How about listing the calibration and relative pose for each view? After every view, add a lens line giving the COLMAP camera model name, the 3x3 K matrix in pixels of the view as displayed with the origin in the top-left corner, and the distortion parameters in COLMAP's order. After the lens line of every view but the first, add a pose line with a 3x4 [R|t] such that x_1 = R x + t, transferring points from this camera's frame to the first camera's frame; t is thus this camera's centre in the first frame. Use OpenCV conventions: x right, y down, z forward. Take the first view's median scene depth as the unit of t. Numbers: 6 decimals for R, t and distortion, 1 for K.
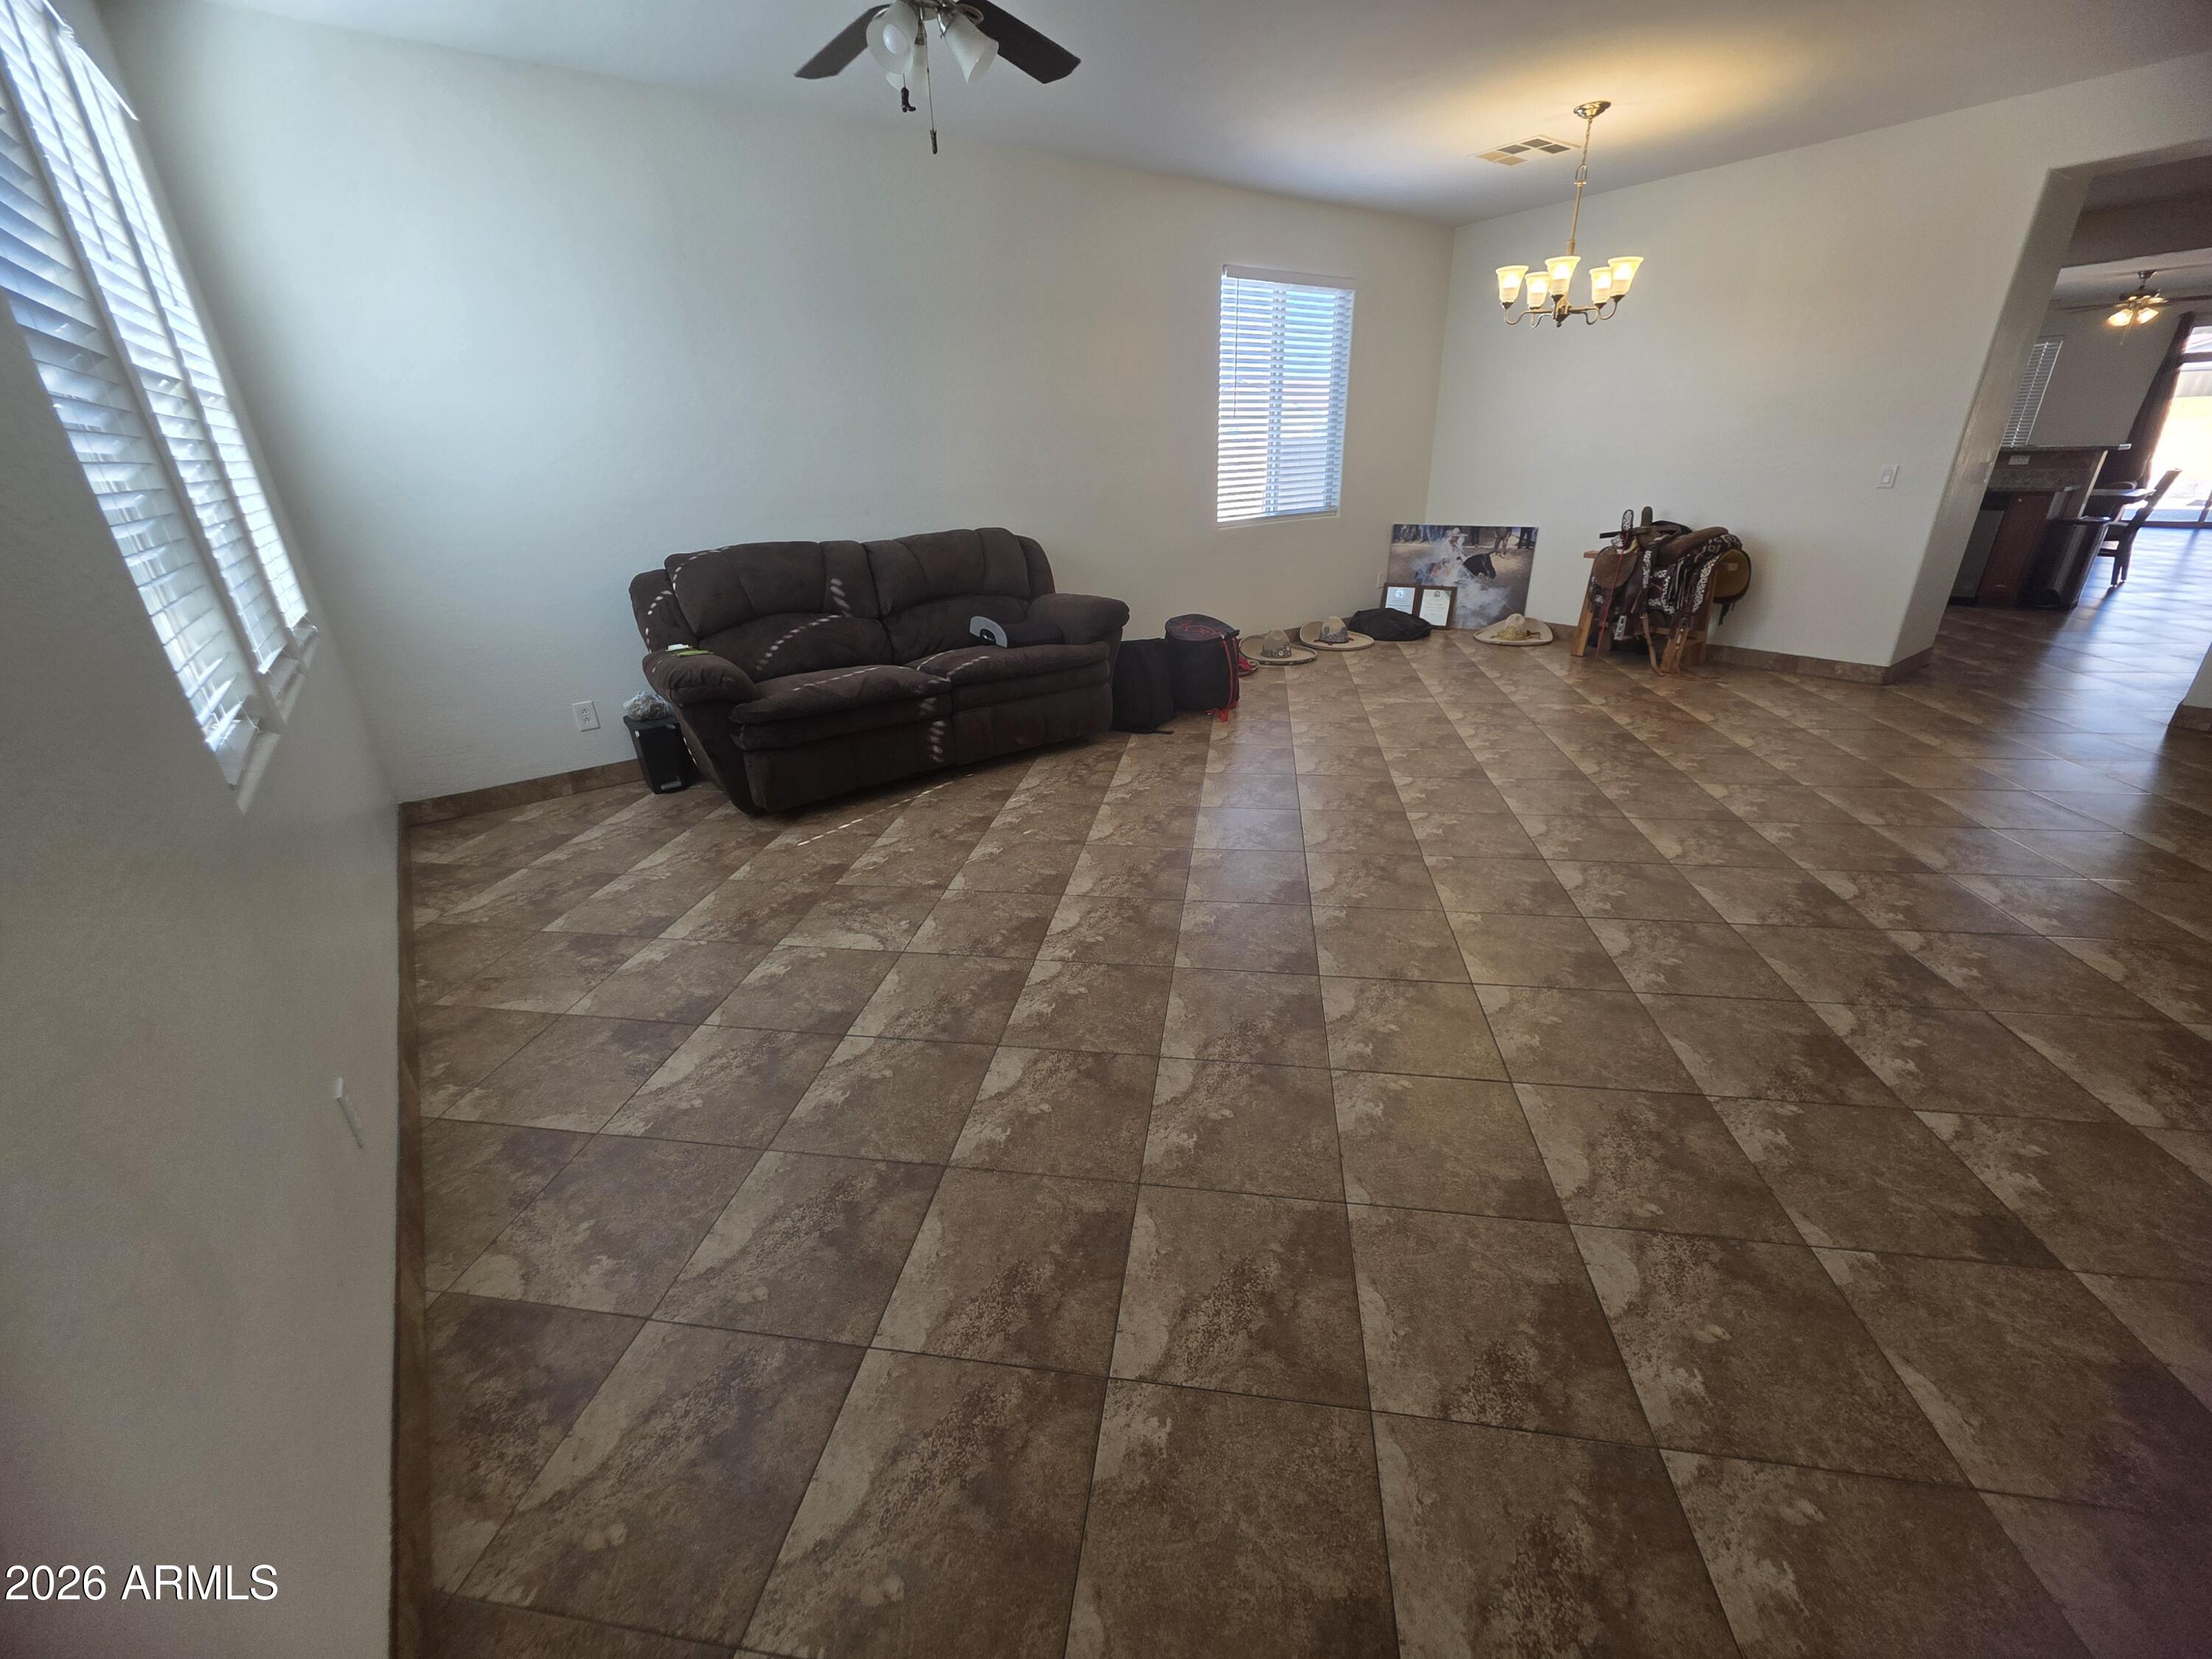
lens RADIAL K [[879.3, 0, 1105.8], [0, 879.3, 843.8], [0, 0, 1]] dist [0.008199, -0.000250]
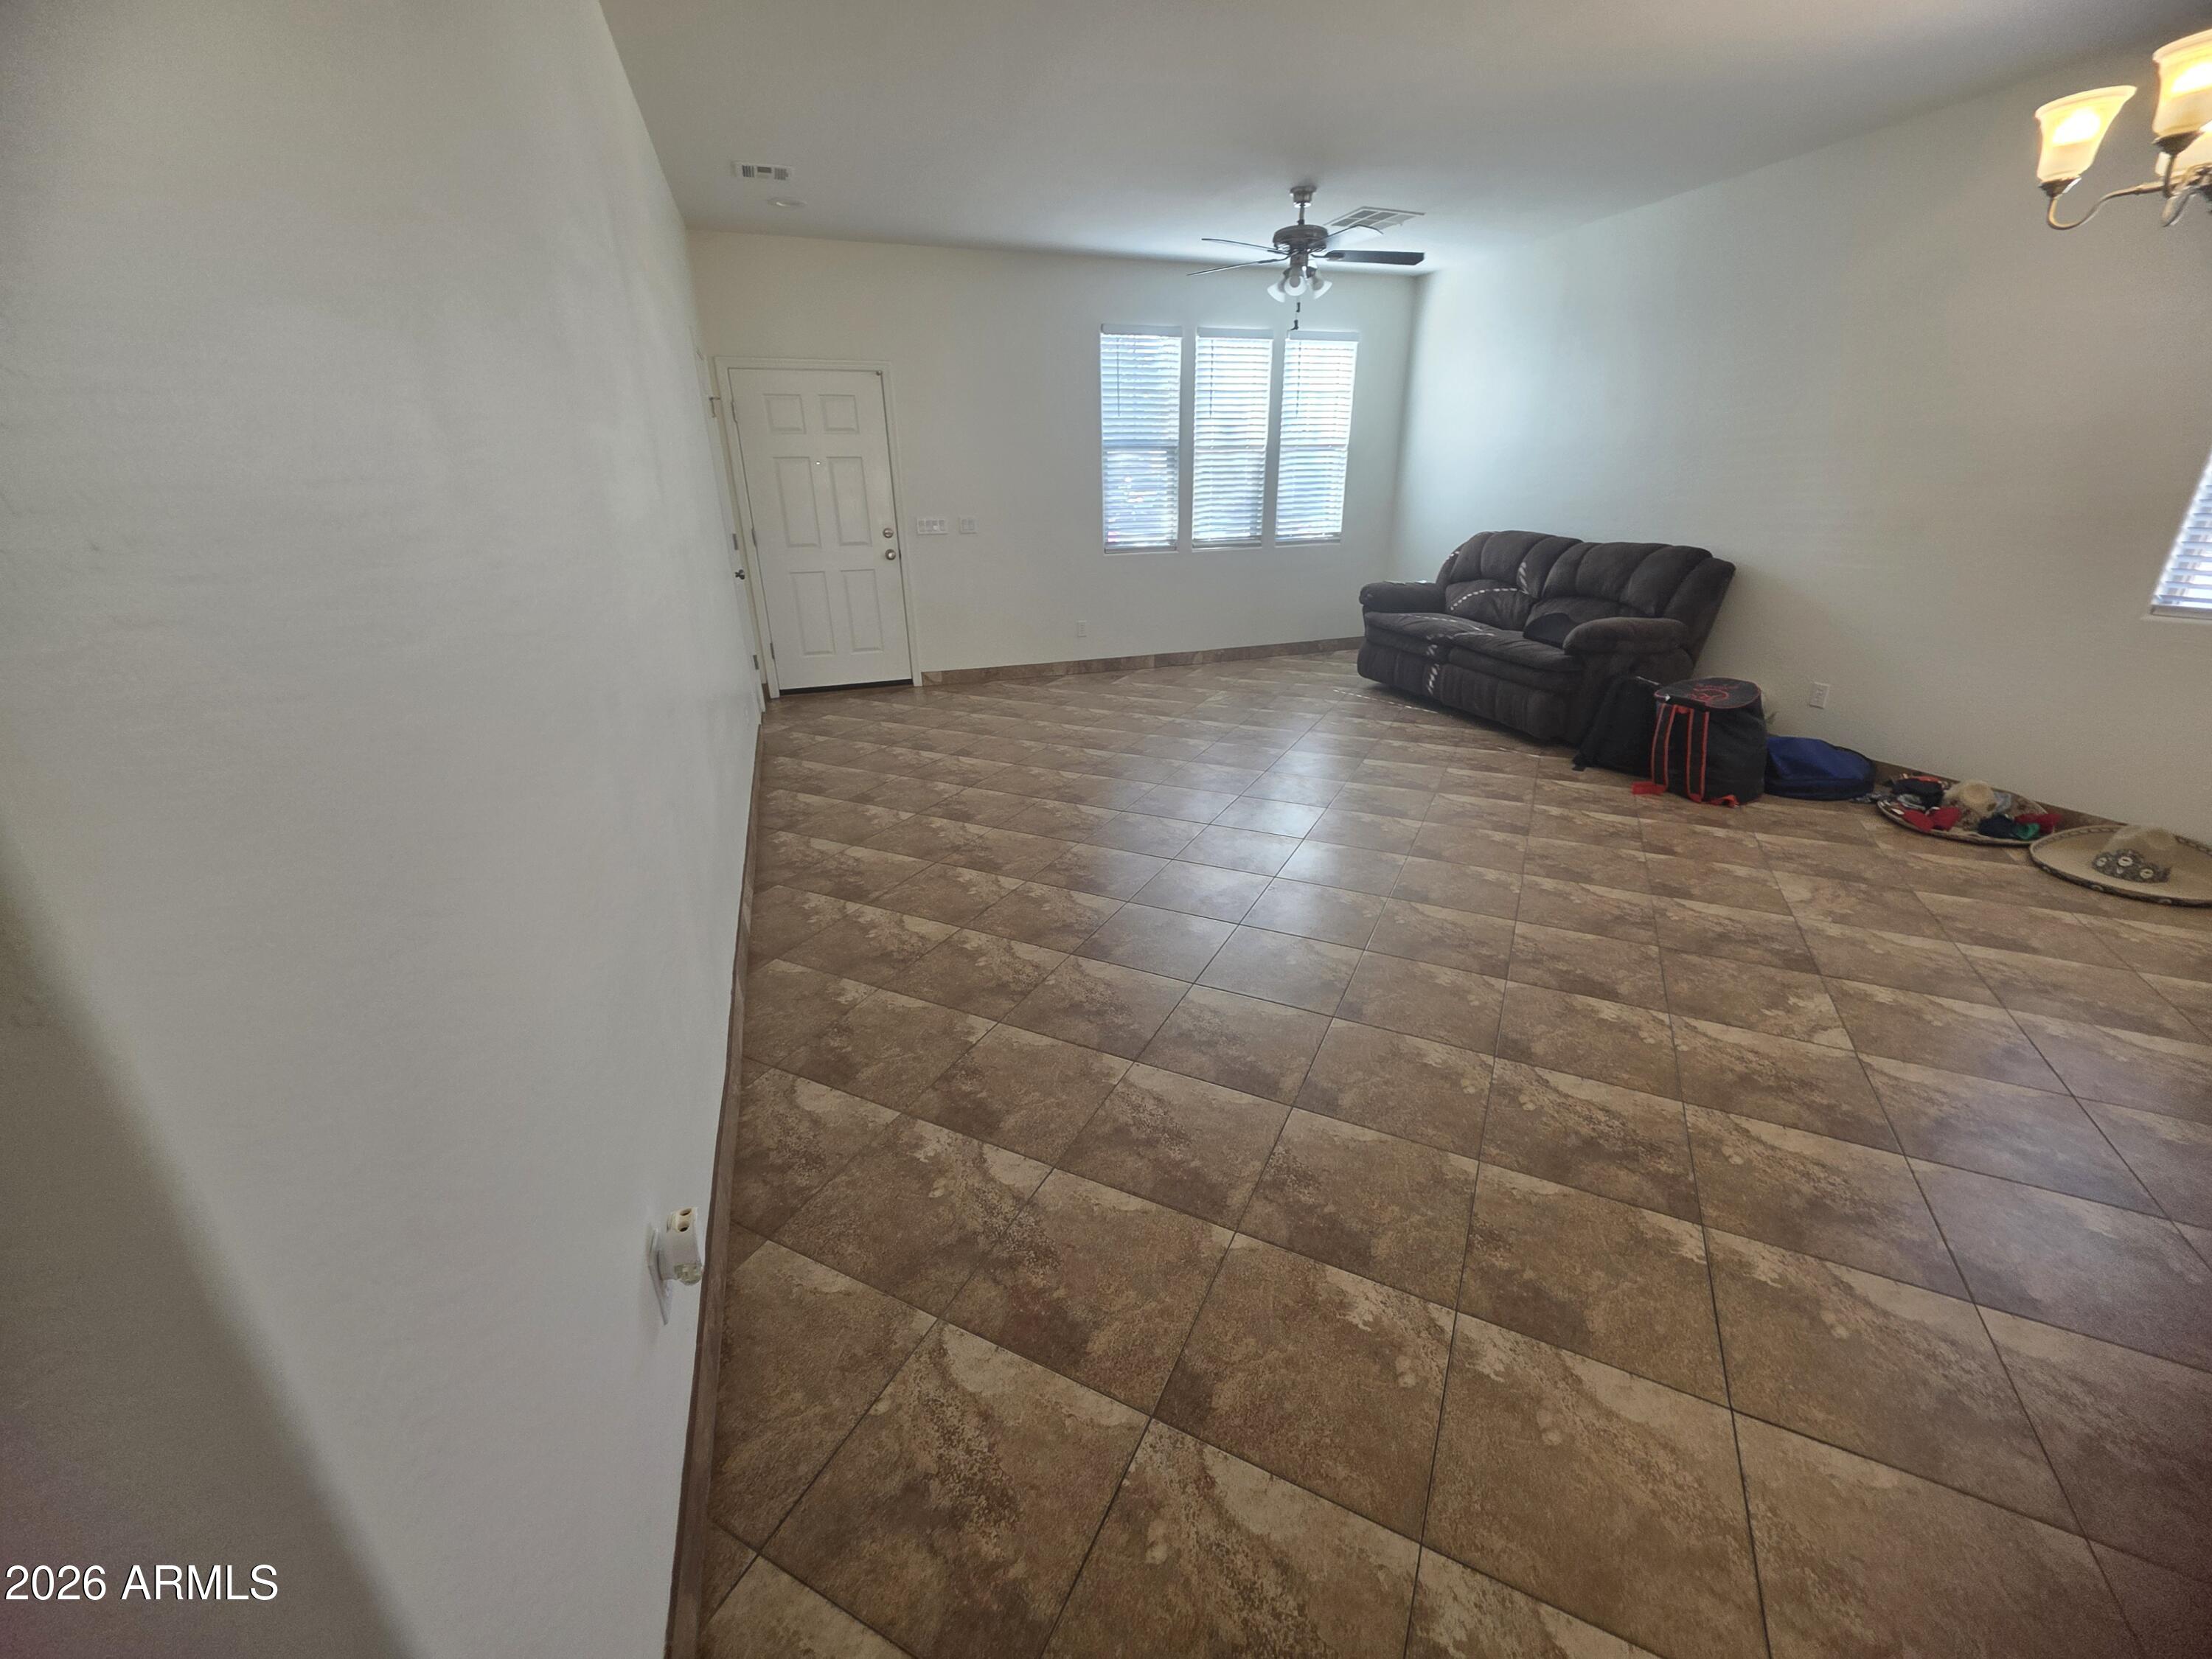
lens RADIAL K [[879.3, 0, 1103.8], [0, 879.3, 821.6], [0, 0, 1]] dist [0.008199, -0.000250]
pose [[-0.305933, 0.376063, -0.874632, 1.833904], [-0.373850, 0.797435, 0.473638, -0.577083], [0.875580, 0.471883, -0.103371, 1.145296]]
